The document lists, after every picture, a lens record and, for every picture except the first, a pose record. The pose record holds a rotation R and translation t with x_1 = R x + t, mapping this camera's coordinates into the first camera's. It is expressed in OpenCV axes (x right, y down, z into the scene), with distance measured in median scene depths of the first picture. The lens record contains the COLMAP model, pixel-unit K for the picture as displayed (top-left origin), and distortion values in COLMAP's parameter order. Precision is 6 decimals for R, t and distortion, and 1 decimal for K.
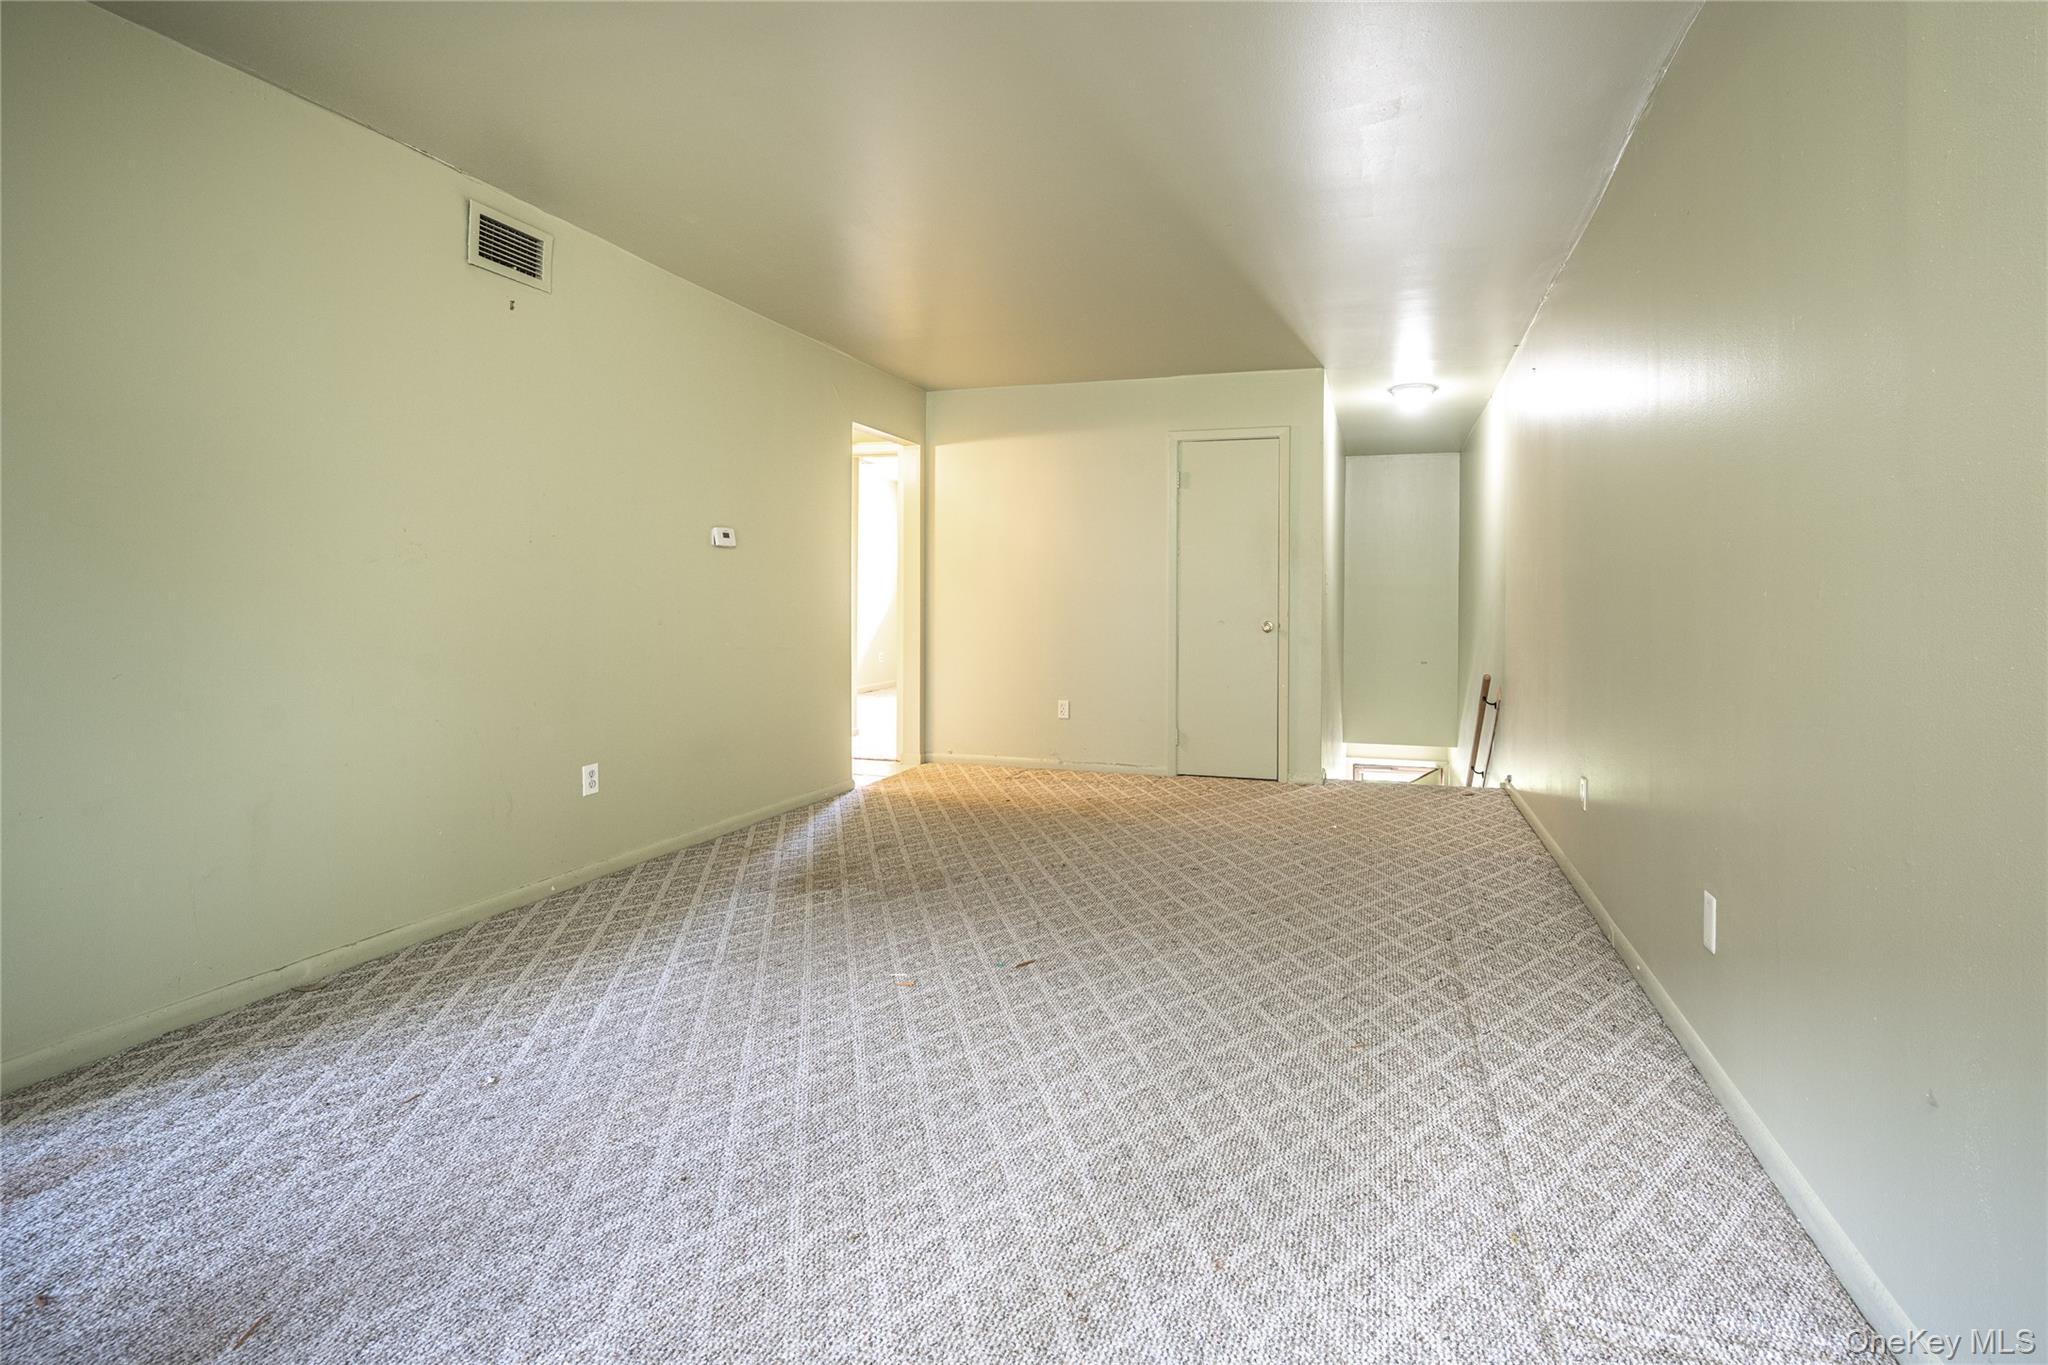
lens RADIAL K [[897.1, 0, 1136.3], [0, 897.1, 601.8], [0, 0, 1]] dist [-0.001210, 0.000354]
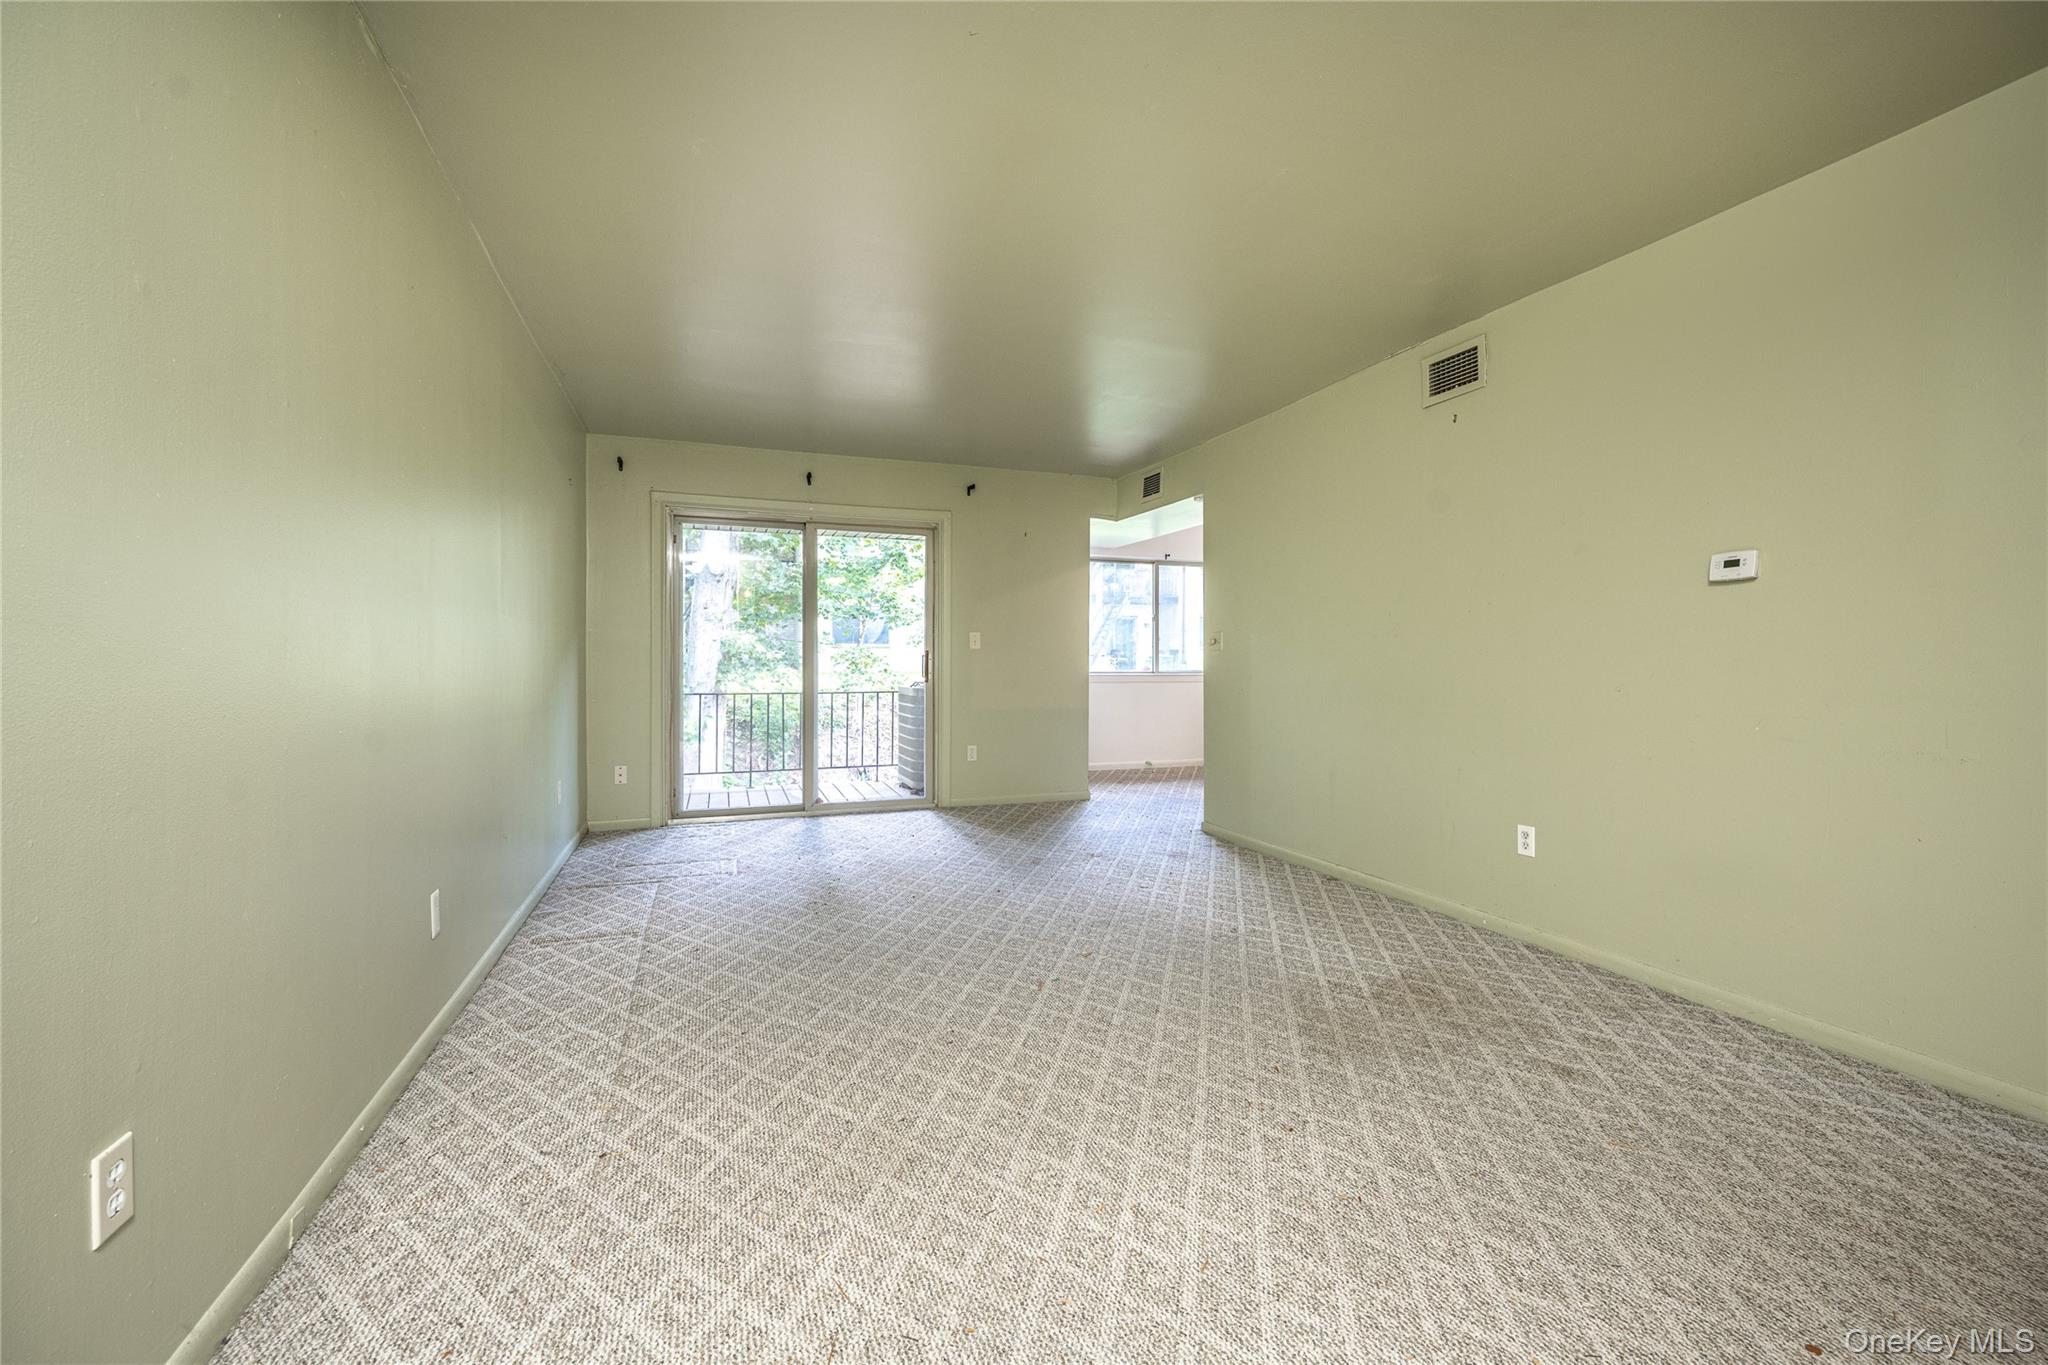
lens RADIAL K [[823.8, 0, 1029.2], [0, 823.8, 662.3], [0, 0, 1]] dist [-0.000363, -0.000046]
pose [[-0.808122, -0.005308, -0.588991, 0.532110], [-0.005613, 0.999983, -0.001310, 0.005025], [0.588988, 0.002247, -0.808139, 1.970073]]
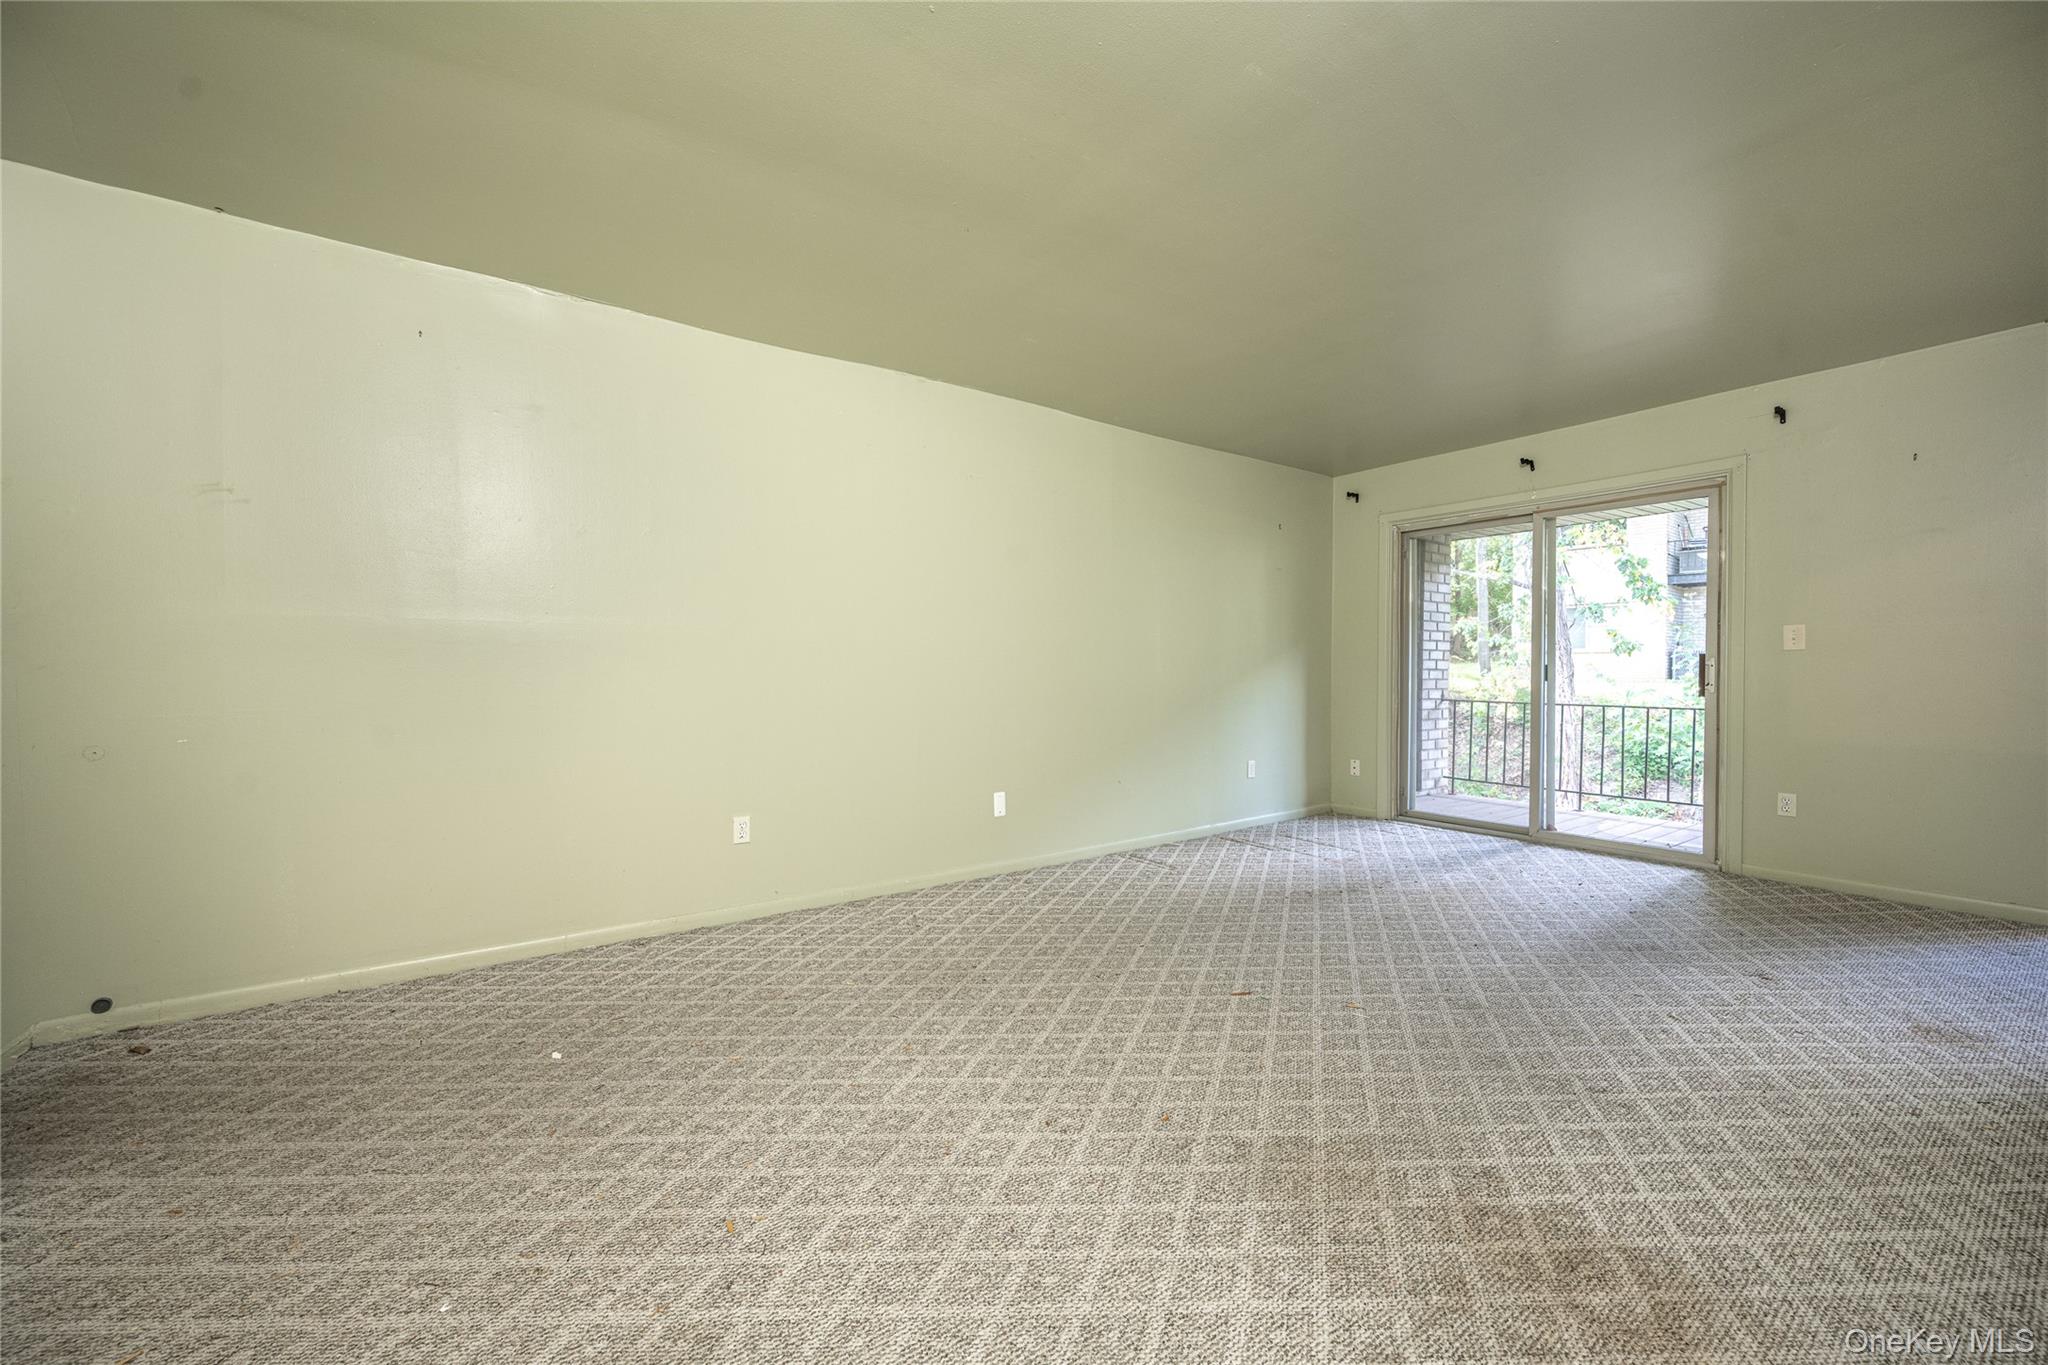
lens RADIAL K [[807.0, 0, 1025.6], [0, 807.0, 678.9], [0, 0, 1]] dist [-0.000767, -0.000058]
pose [[-0.776892, -0.012926, 0.629502, -0.584897], [-0.003686, 0.999865, 0.015982, 0.000182], [-0.629624, 0.010096, -0.776835, 2.103403]]
